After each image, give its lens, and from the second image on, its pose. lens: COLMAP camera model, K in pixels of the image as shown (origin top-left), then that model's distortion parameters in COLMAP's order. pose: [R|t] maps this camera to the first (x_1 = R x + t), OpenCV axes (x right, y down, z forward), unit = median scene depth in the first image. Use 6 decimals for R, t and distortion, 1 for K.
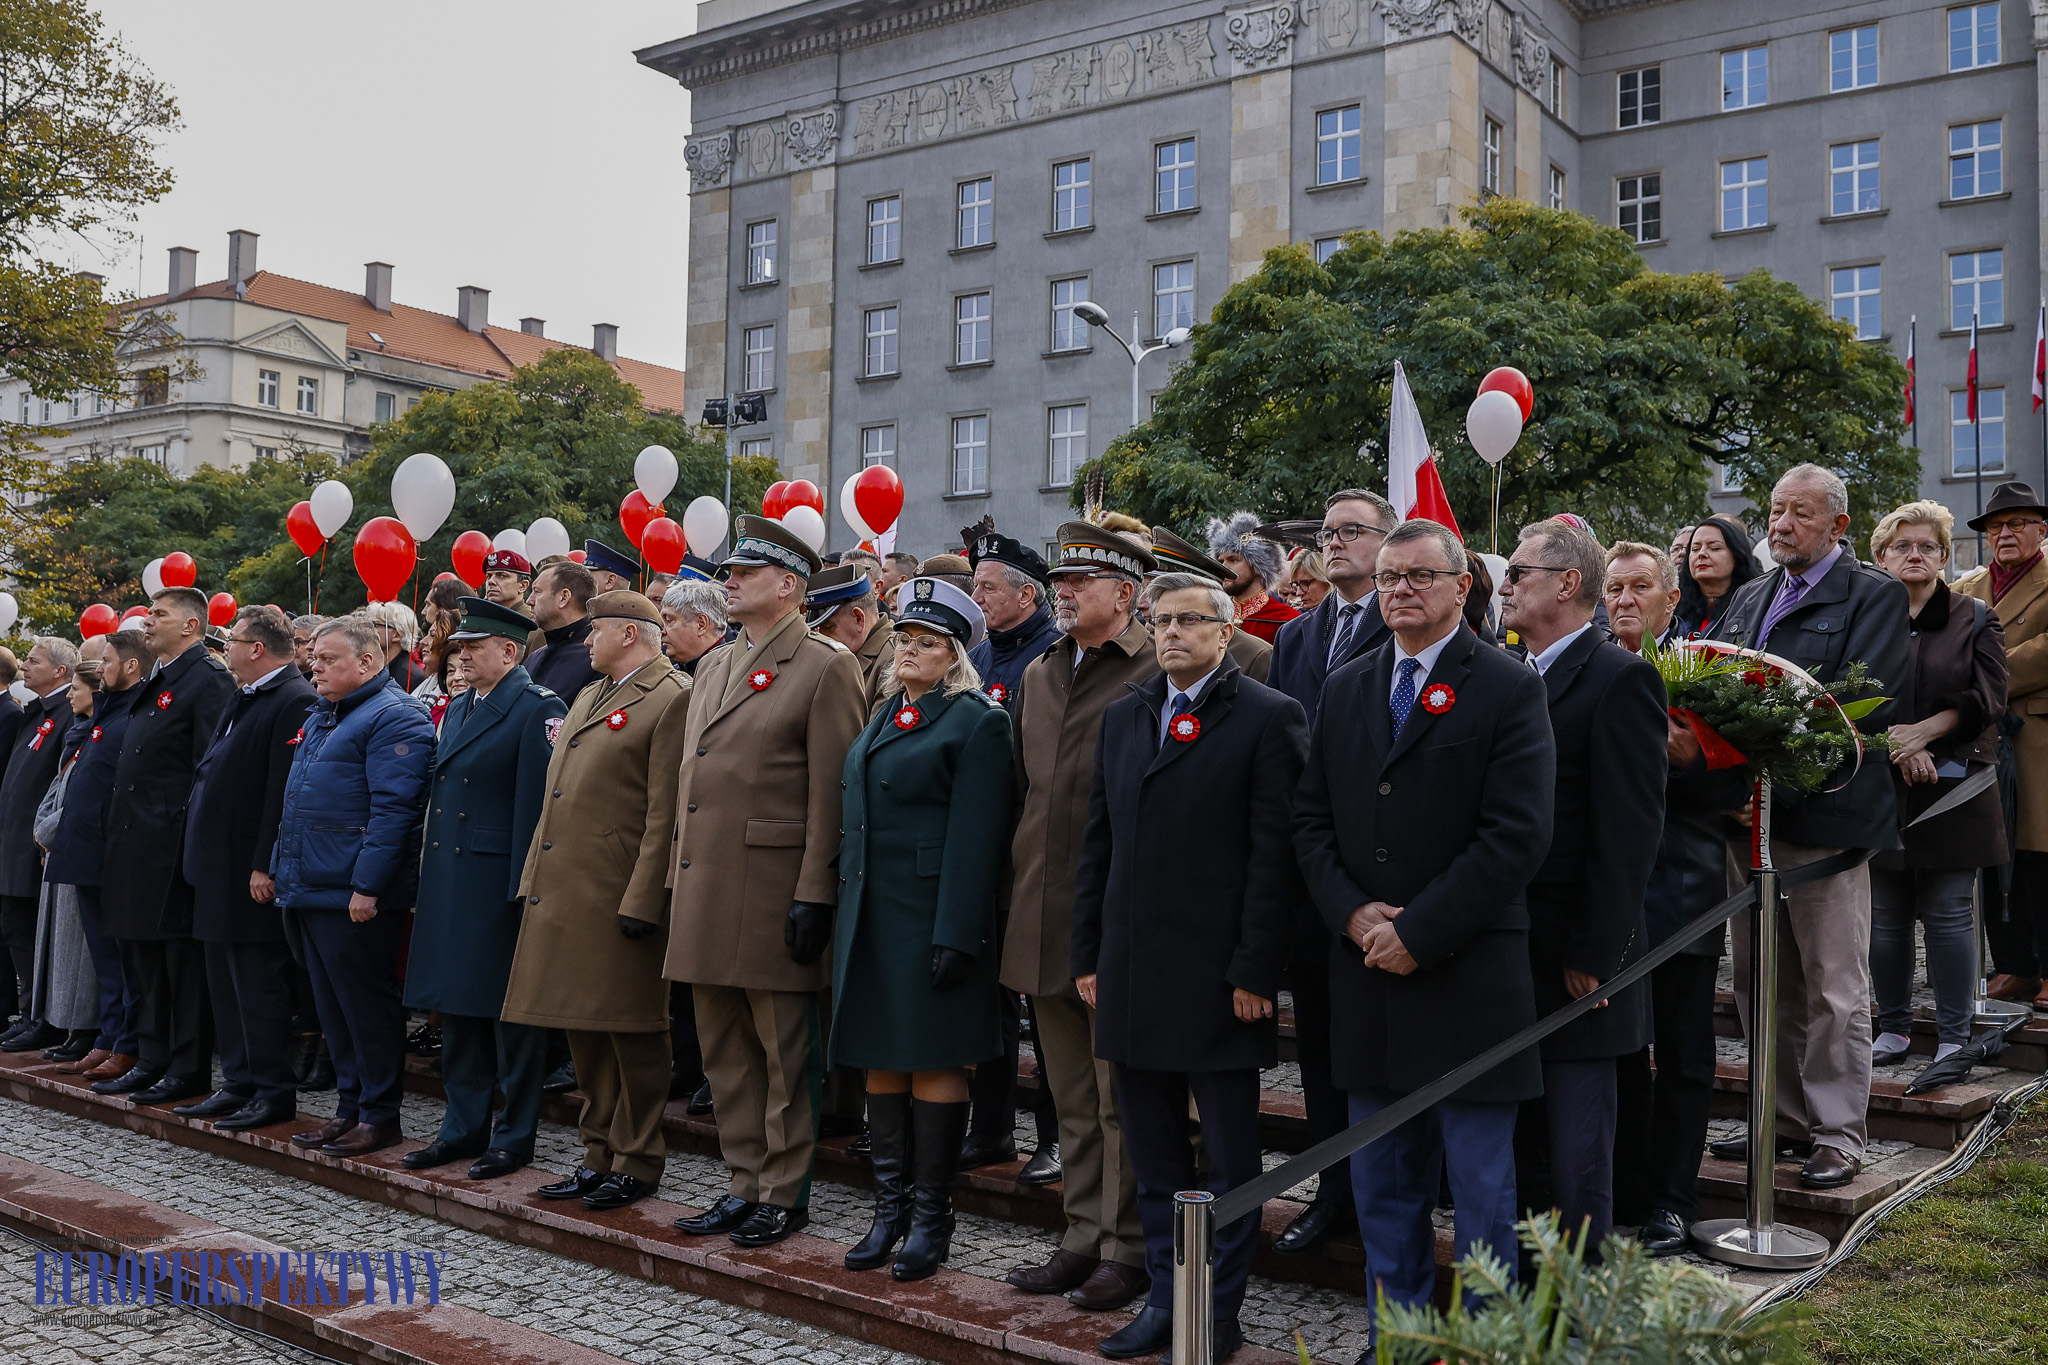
lens RADIAL K [[1804.5, 0, 1141.7], [0, 1804.5, 724.6], [0, 0, 1]] dist [0.008098, -0.010797]
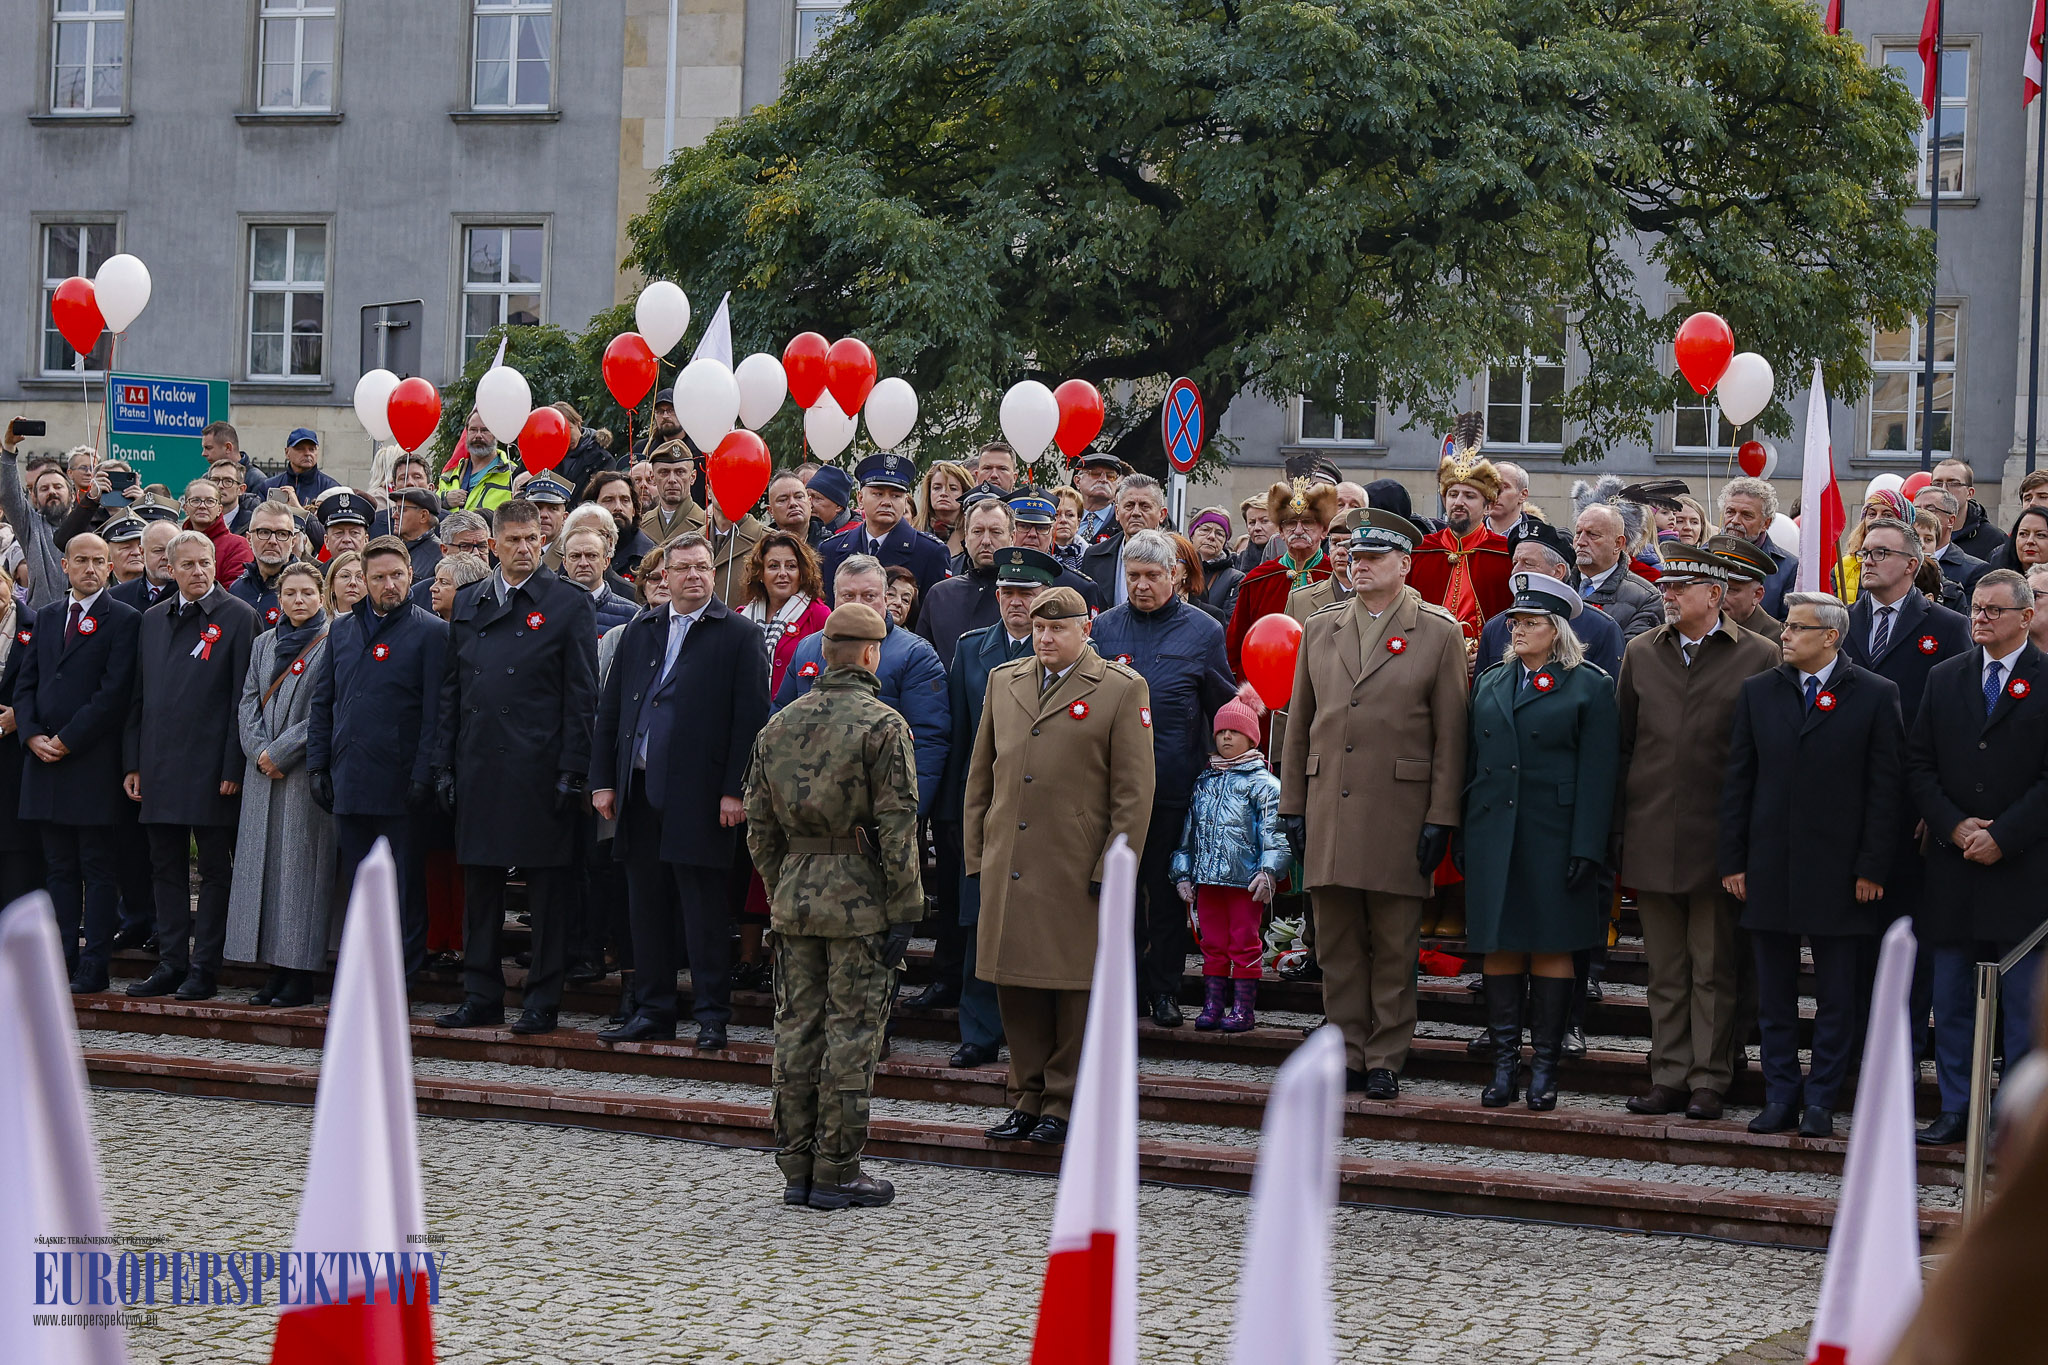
lens RADIAL K [[3844.4, 0, 1156.7], [0, 3844.4, 789.3], [0, 0, 1]] dist [-0.003159, 0.000000]
pose [[0.965442, 0.018794, 0.259939, -0.227218], [-0.032917, 0.998202, 0.050087, -0.011243], [-0.258530, -0.056913, 0.964325, -0.322867]]
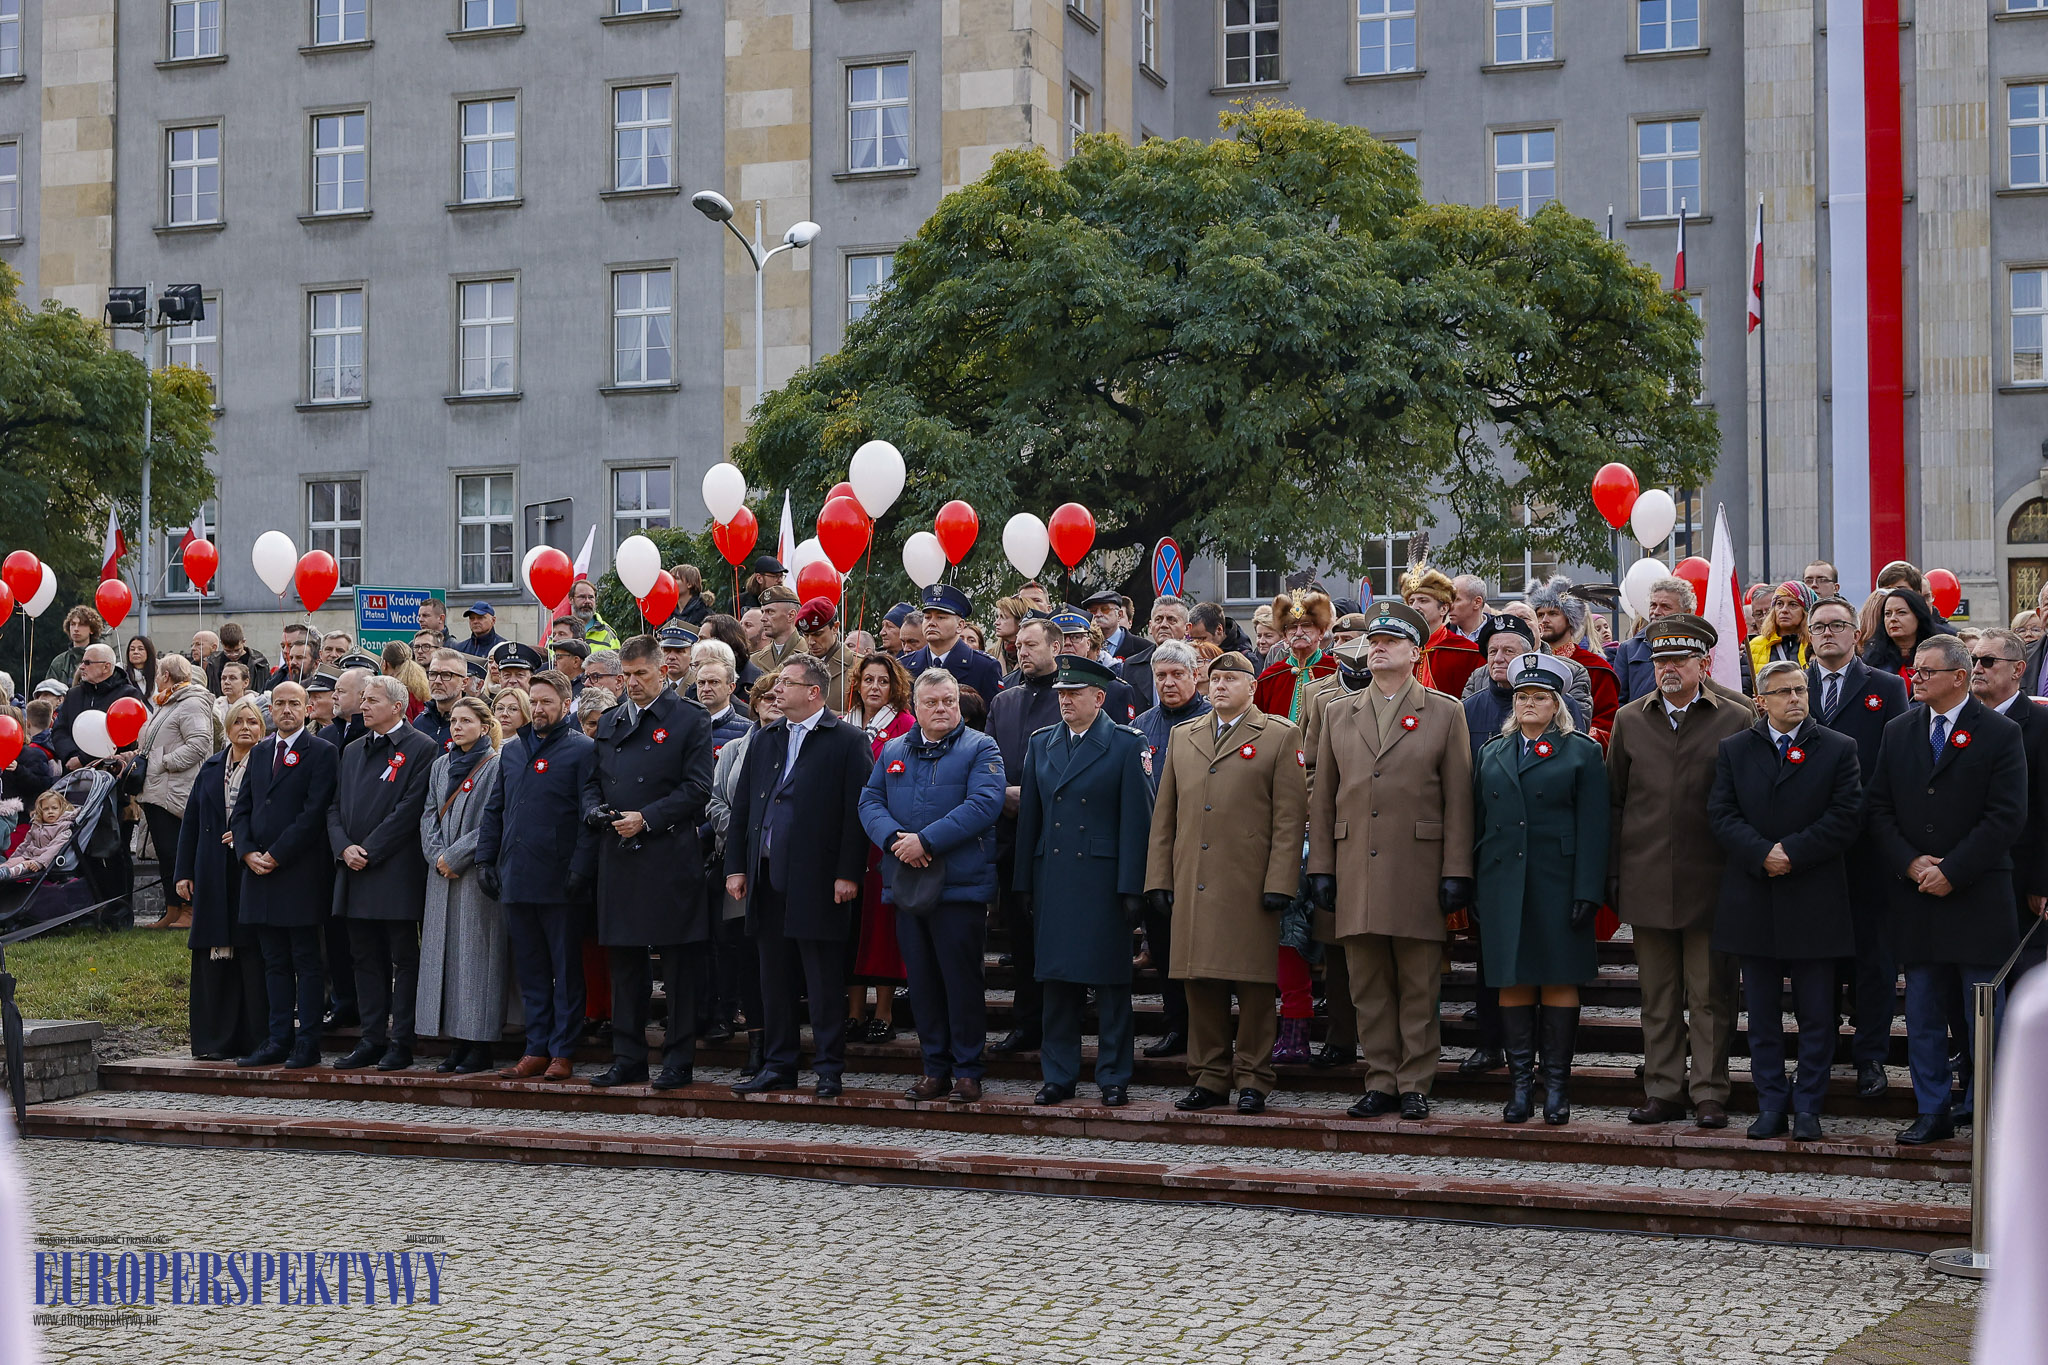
lens RADIAL K [[2712.9, 0, 1089.6], [0, 2712.9, 781.0], [0, 0, 1]] dist [-0.020217, 0.000000]
pose [[0.968167, -0.014557, 0.249881, -0.214055], [0.009554, 0.999729, 0.021221, -0.005810], [-0.250122, -0.018159, 0.968044, -0.216517]]
